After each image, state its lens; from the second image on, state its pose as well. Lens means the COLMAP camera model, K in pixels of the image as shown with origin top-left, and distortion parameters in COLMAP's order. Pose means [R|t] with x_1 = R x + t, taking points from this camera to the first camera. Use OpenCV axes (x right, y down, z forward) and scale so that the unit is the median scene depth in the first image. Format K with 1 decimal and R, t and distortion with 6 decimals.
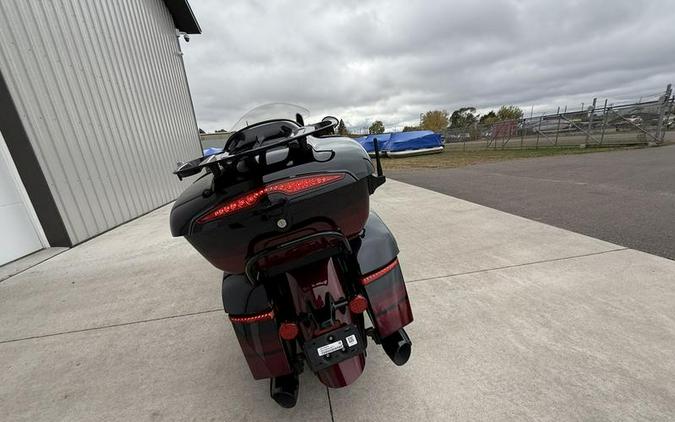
lens RADIAL K [[268.4, 0, 339.2], [0, 268.4, 238.1], [0, 0, 1]] dist [0.000774, -0.000310]
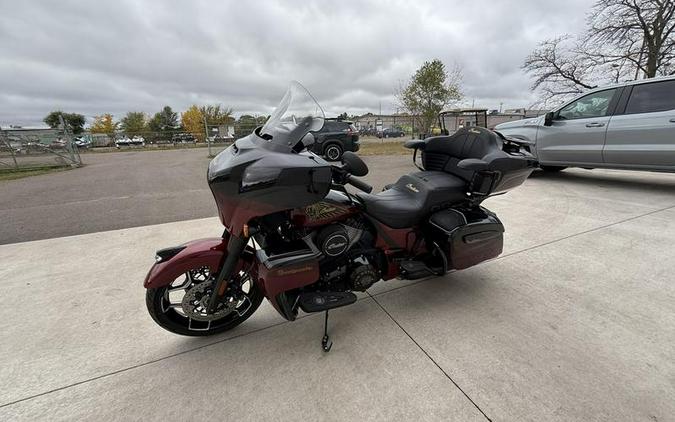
lens RADIAL K [[268.4, 0, 341.6], [0, 268.4, 205.9], [0, 0, 1]] dist [0.000774, -0.000310]
pose [[-0.217292, -0.175987, 0.960111, -0.095838], [0.368417, 0.896074, 0.247629, -0.035531], [-0.903910, 0.407529, -0.129873, 0.110502]]
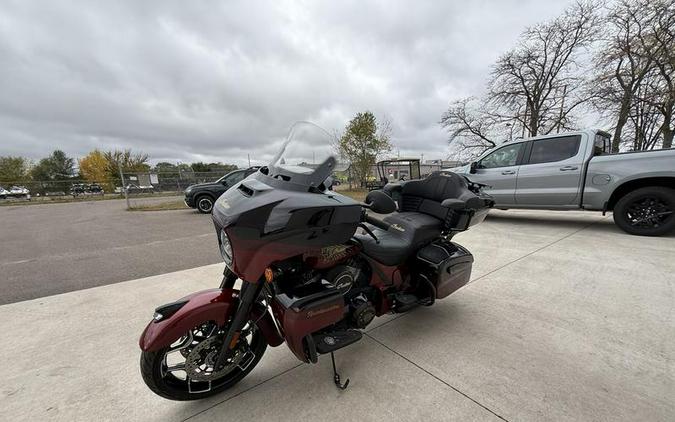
lens RADIAL K [[268.4, 0, 341.5], [0, 268.4, 254.7], [0, 0, 1]] dist [0.000774, -0.000310]
pose [[-0.438103, -0.153890, 0.885654, -0.092132], [0.361429, 0.871938, 0.330293, -0.040827], [-0.823064, 0.464804, -0.326379, 0.128001]]
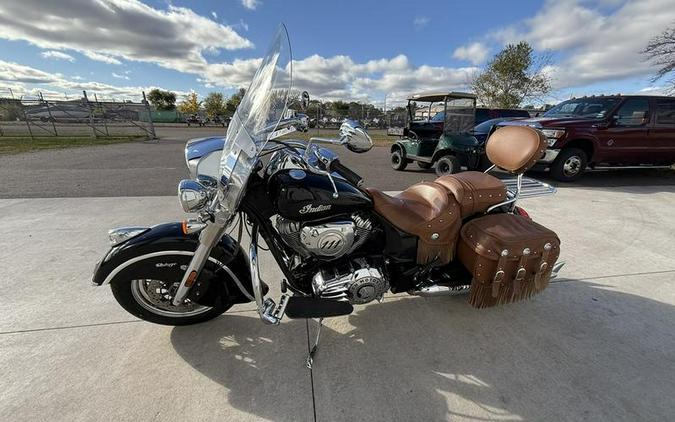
lens RADIAL K [[268.4, 0, 341.1], [0, 268.4, 215.9], [0, 0, 1]] dist [0.000774, -0.000310]
pose [[0.009071, -0.258368, 0.966004, -0.085302], [0.305621, 0.920534, 0.243337, -0.021481], [-0.952110, 0.293024, 0.087313, 0.075188]]
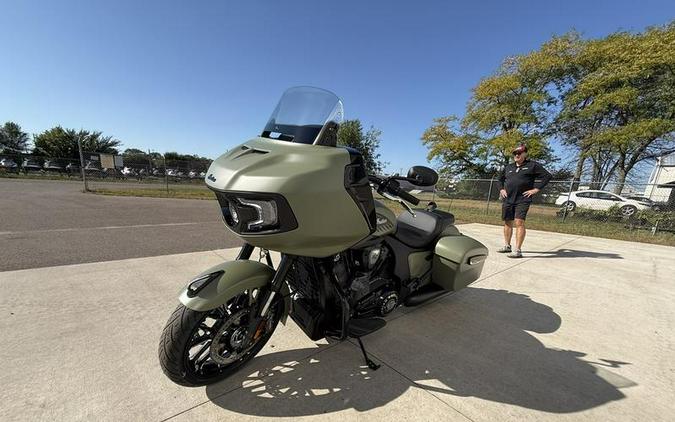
lens RADIAL K [[268.4, 0, 340.7], [0, 268.4, 256.3], [0, 0, 1]] dist [0.000774, -0.000310]
pose [[-0.505592, -0.172541, 0.845344, -0.079218], [0.266585, 0.900612, 0.343263, -0.033601], [-0.820554, 0.398907, -0.409346, 0.128713]]
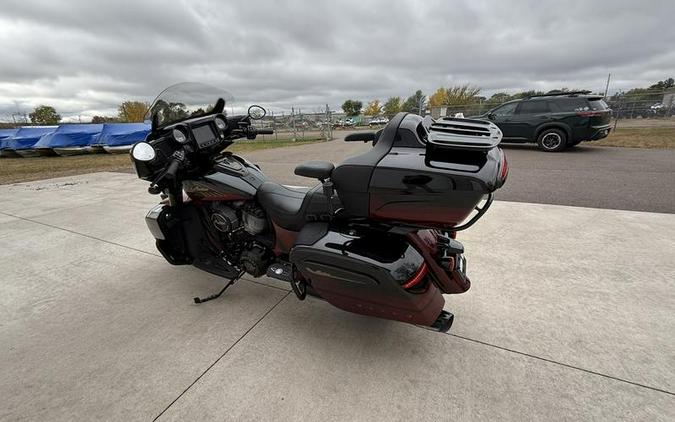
lens RADIAL K [[268.4, 0, 340.7], [0, 268.4, 199.5], [0, 0, 1]] dist [0.000774, -0.000310]
pose [[0.579597, -0.172366, 0.796465, -0.069769], [0.261272, 0.965084, 0.018727, -0.006443], [-0.771884, 0.197240, 0.604394, 0.024633]]
